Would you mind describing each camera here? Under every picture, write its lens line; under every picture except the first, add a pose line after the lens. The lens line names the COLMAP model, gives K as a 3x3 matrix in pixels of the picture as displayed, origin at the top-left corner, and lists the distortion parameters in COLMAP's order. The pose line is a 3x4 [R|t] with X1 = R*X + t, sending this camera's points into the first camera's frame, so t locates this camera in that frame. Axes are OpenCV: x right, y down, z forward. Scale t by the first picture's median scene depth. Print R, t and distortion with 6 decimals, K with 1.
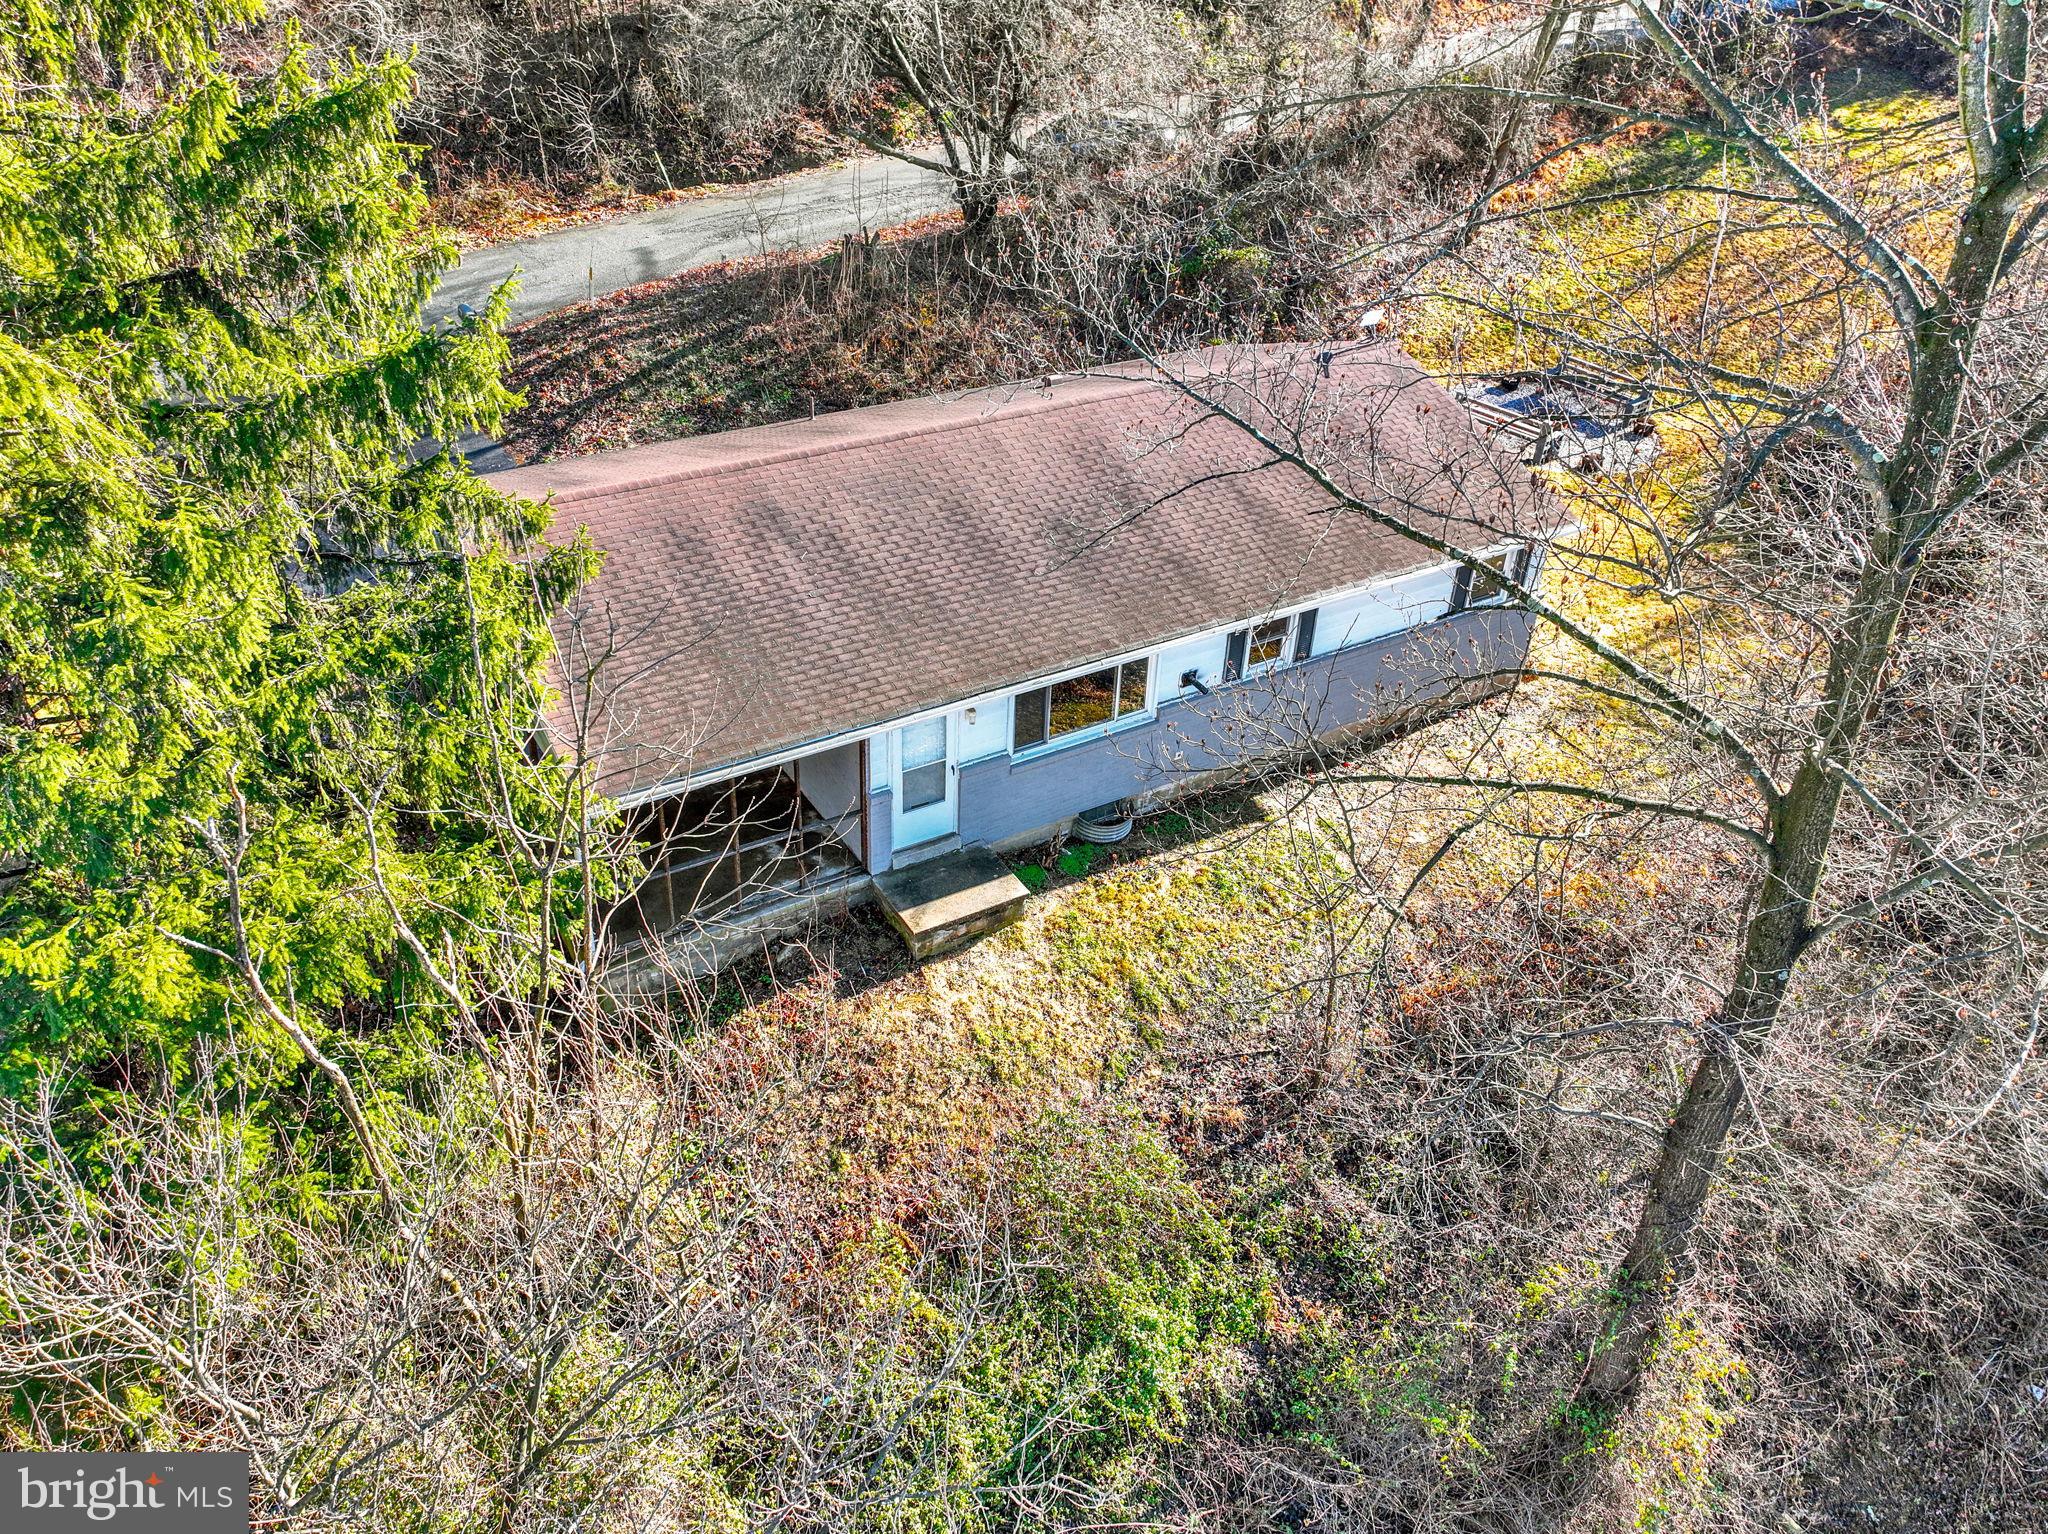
lens RADIAL K [[1398.9, 0, 1024.4], [0, 1398.9, 767.9], [0, 0, 1]] dist [-0.002585, -0.000728]
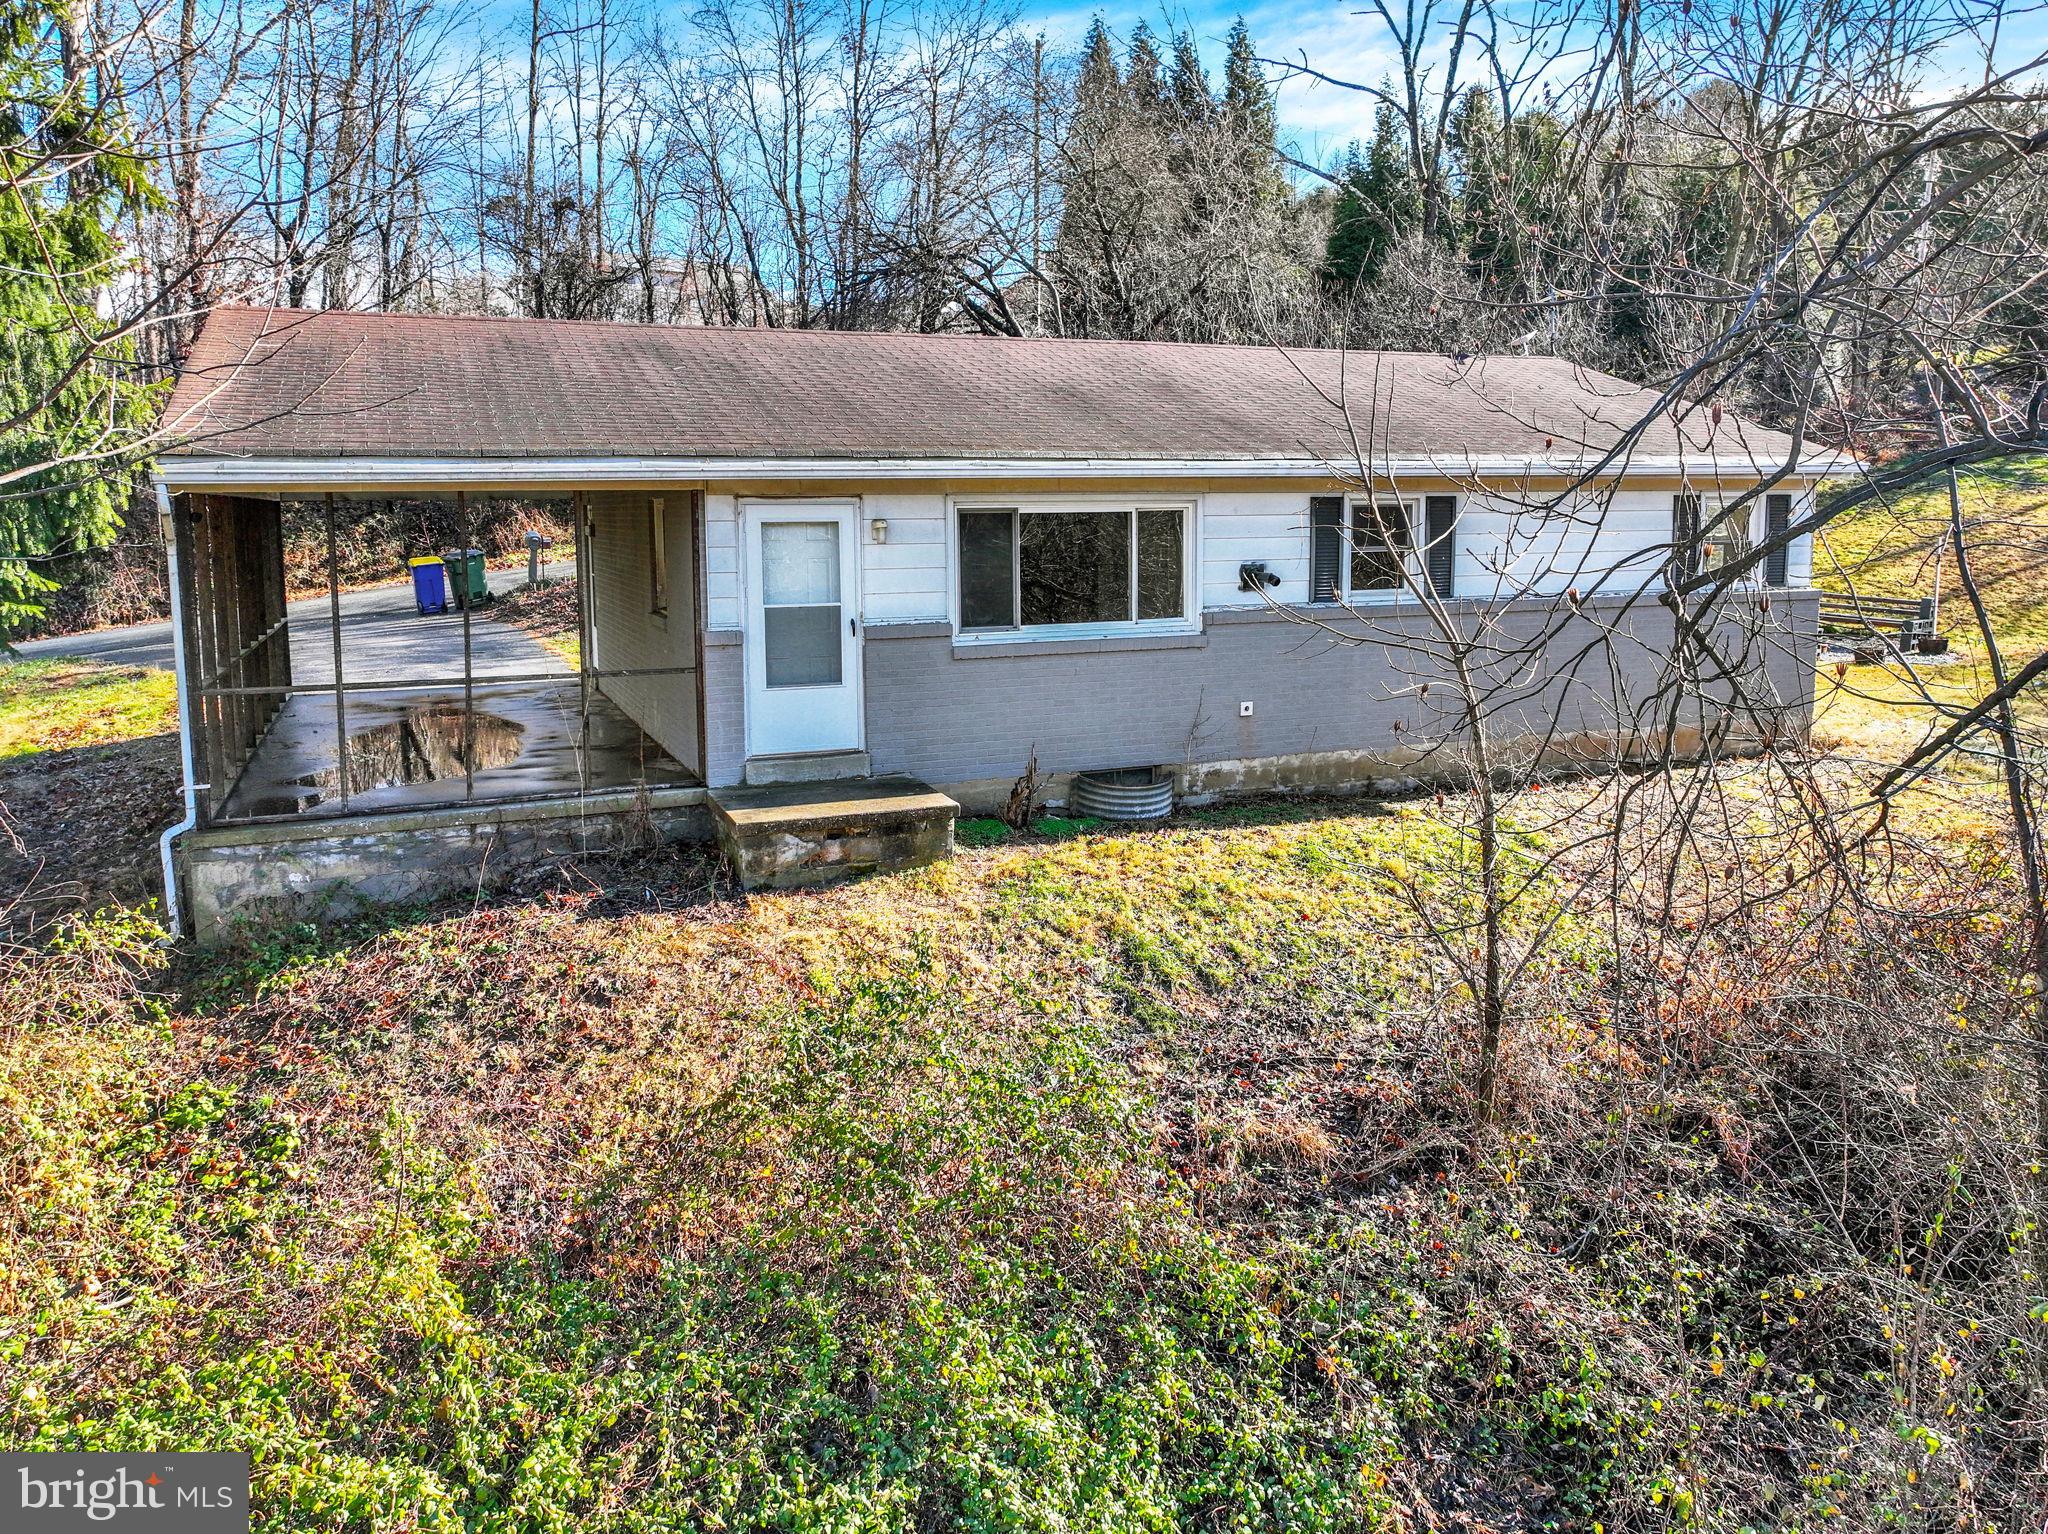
lens RADIAL K [[1398.9, 0, 1020.9], [0, 1398.9, 766.5], [0, 0, 1]] dist [-0.002585, -0.000728]
pose [[0.987659, -0.013278, -0.156054, 0.122204], [-0.051755, 0.912754, -0.405217, 0.313634], [0.147819, 0.408293, 0.900803, 0.478715]]
